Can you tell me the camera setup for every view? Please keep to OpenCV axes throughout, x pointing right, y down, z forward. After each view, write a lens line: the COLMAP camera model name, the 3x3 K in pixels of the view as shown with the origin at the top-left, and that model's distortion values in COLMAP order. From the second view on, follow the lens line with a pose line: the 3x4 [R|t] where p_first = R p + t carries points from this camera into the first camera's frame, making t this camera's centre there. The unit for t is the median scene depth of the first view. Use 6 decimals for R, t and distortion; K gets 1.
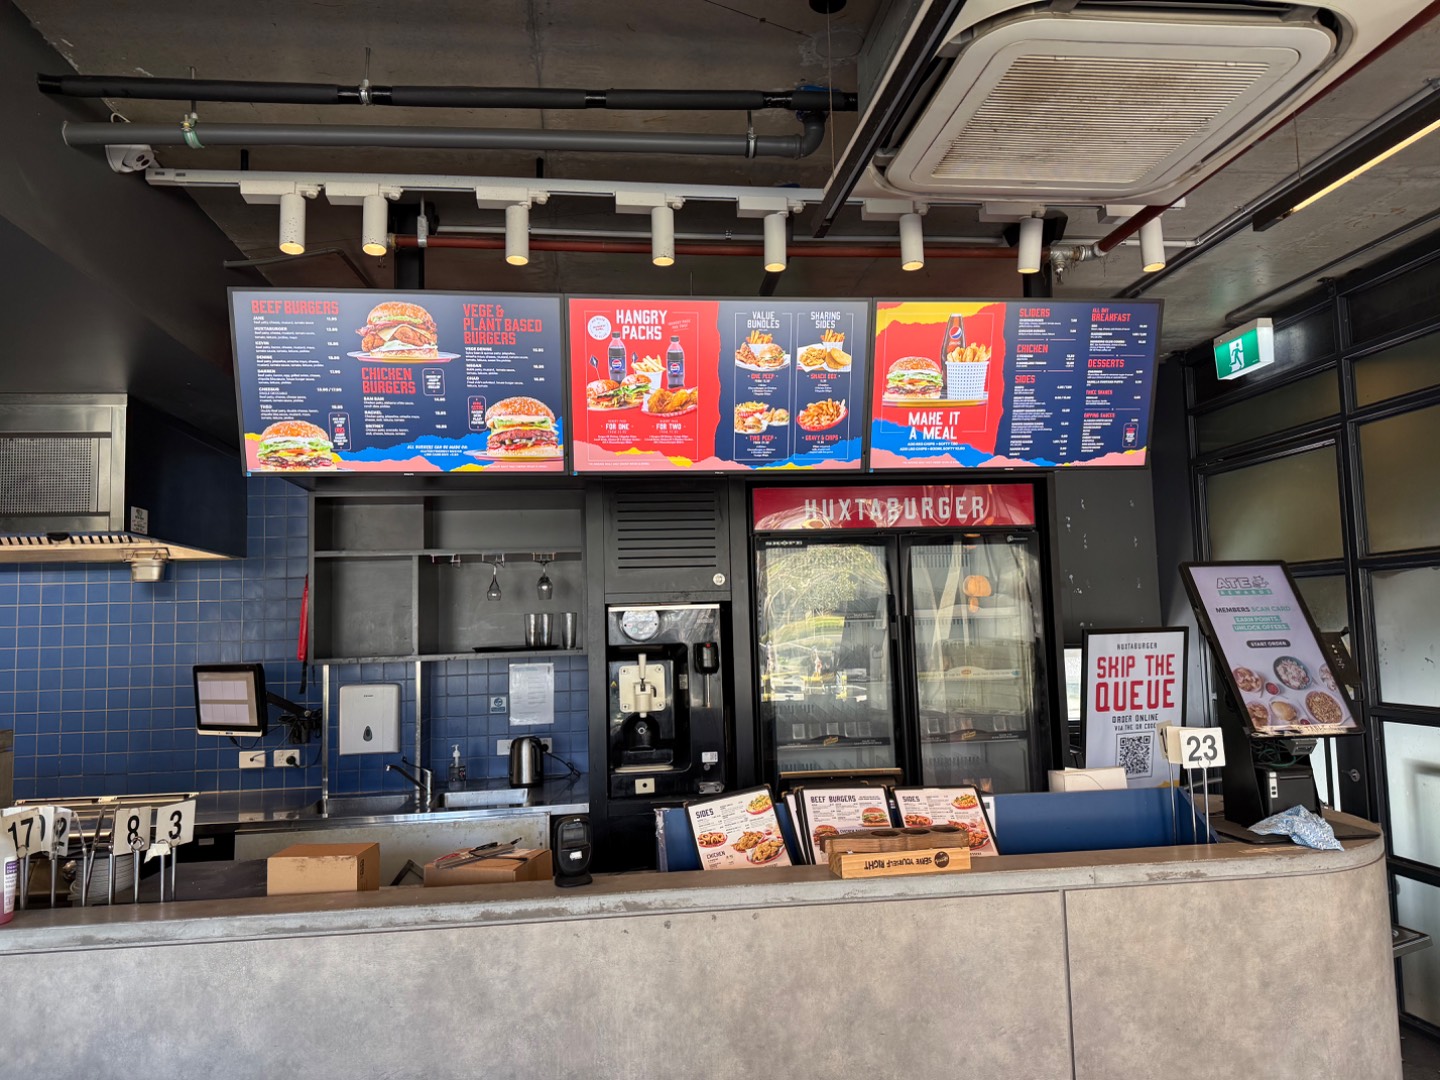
lens RADIAL K [[1005.7, 0, 718.2], [0, 1005.7, 546.2], [0, 0, 1]] dist [0.161694, -0.268173]
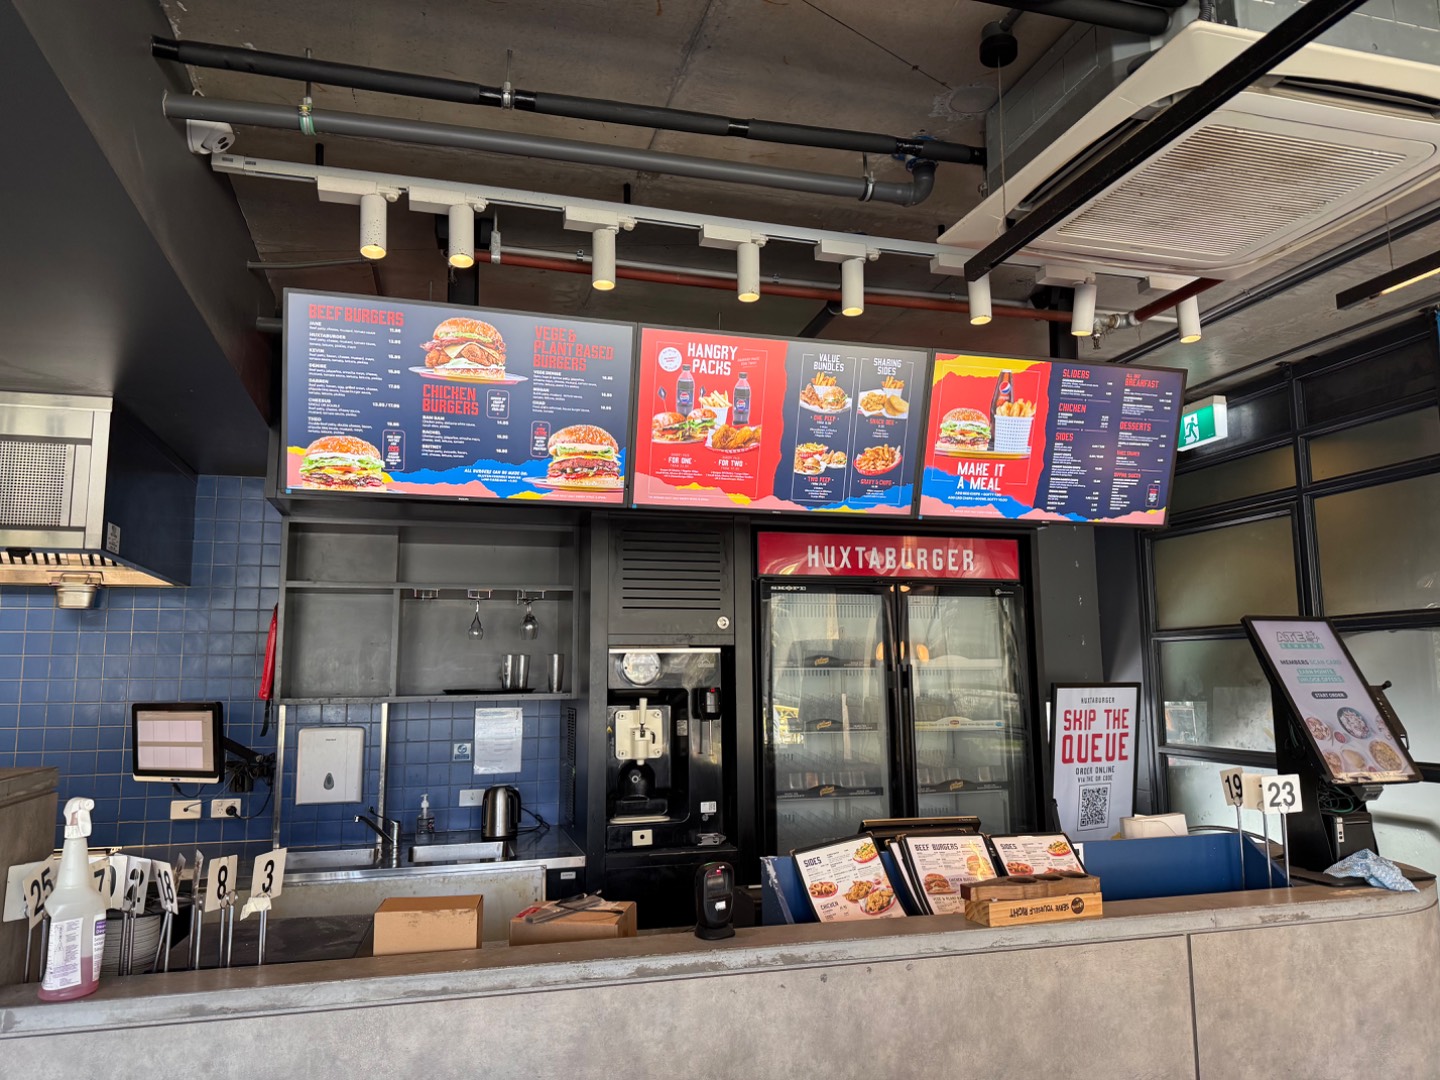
lens RADIAL K [[1005.7, 0, 718.2], [0, 1005.7, 546.2], [0, 0, 1]] dist [0.161694, -0.268173]
pose [[0.987468, 0.040539, 0.152522, -0.204767], [-0.032459, 0.997953, -0.055099, 0.016501], [-0.154443, 0.049458, 0.986763, 0.036367]]
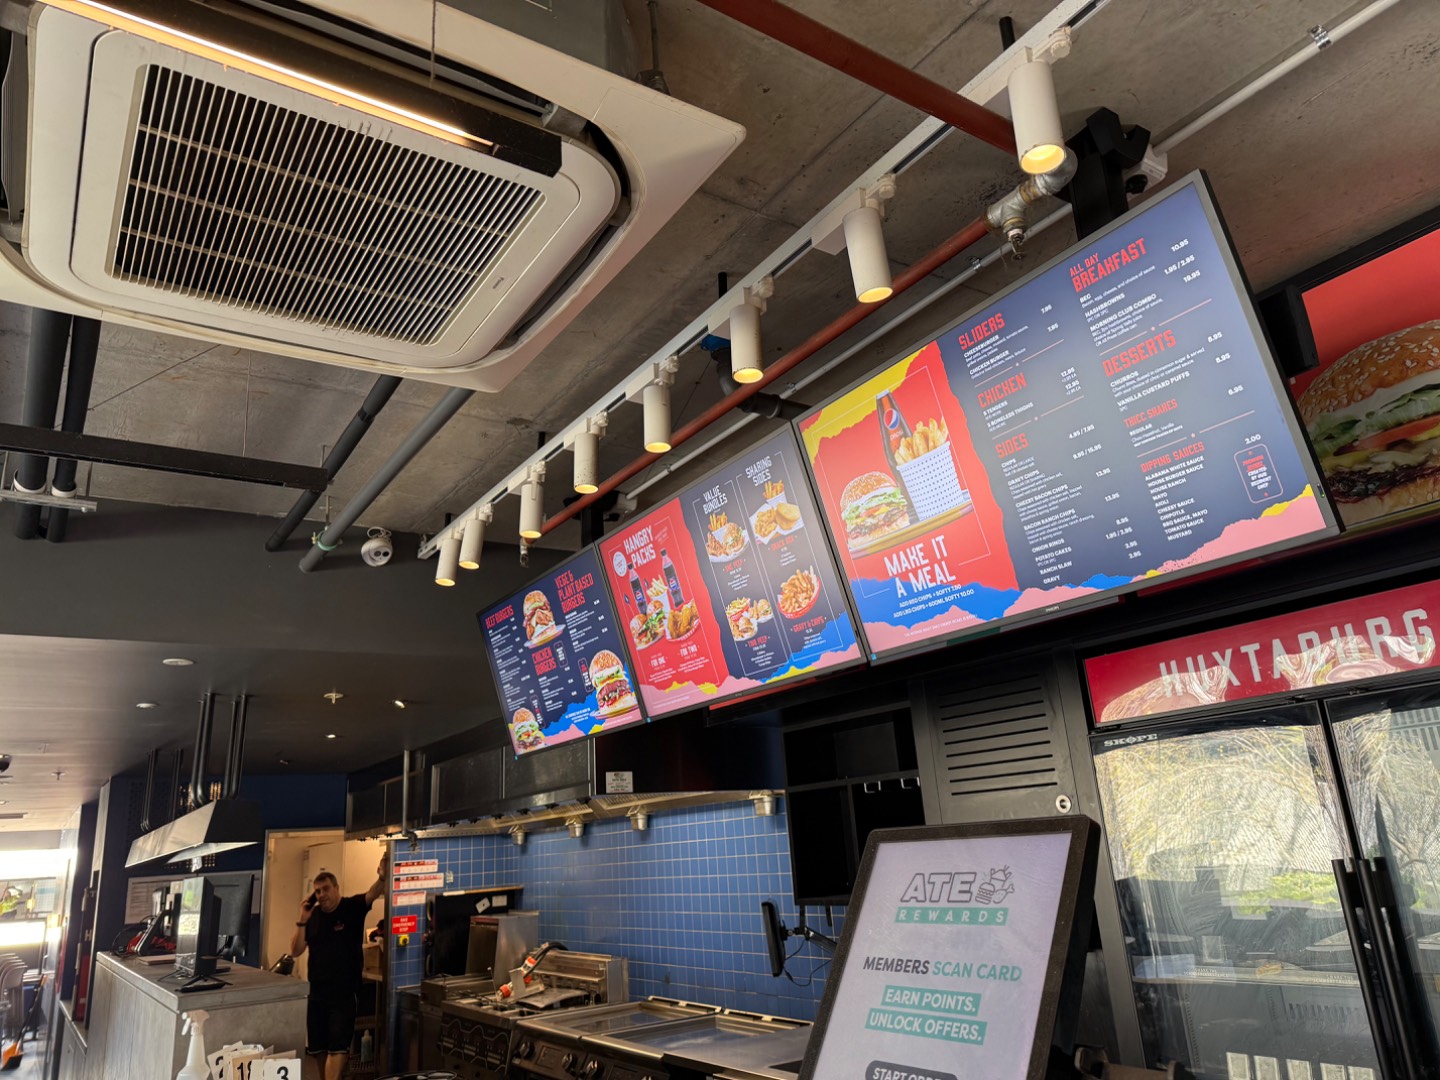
lens RADIAL K [[1005.7, 0, 718.2], [0, 1005.7, 546.2], [0, 0, 1]] dist [0.161694, -0.268173]
pose [[0.447662, -0.258505, -0.856023, 0.694117], [0.125924, 0.965987, -0.225860, -0.009733], [0.885292, -0.006685, 0.464987, 0.623637]]
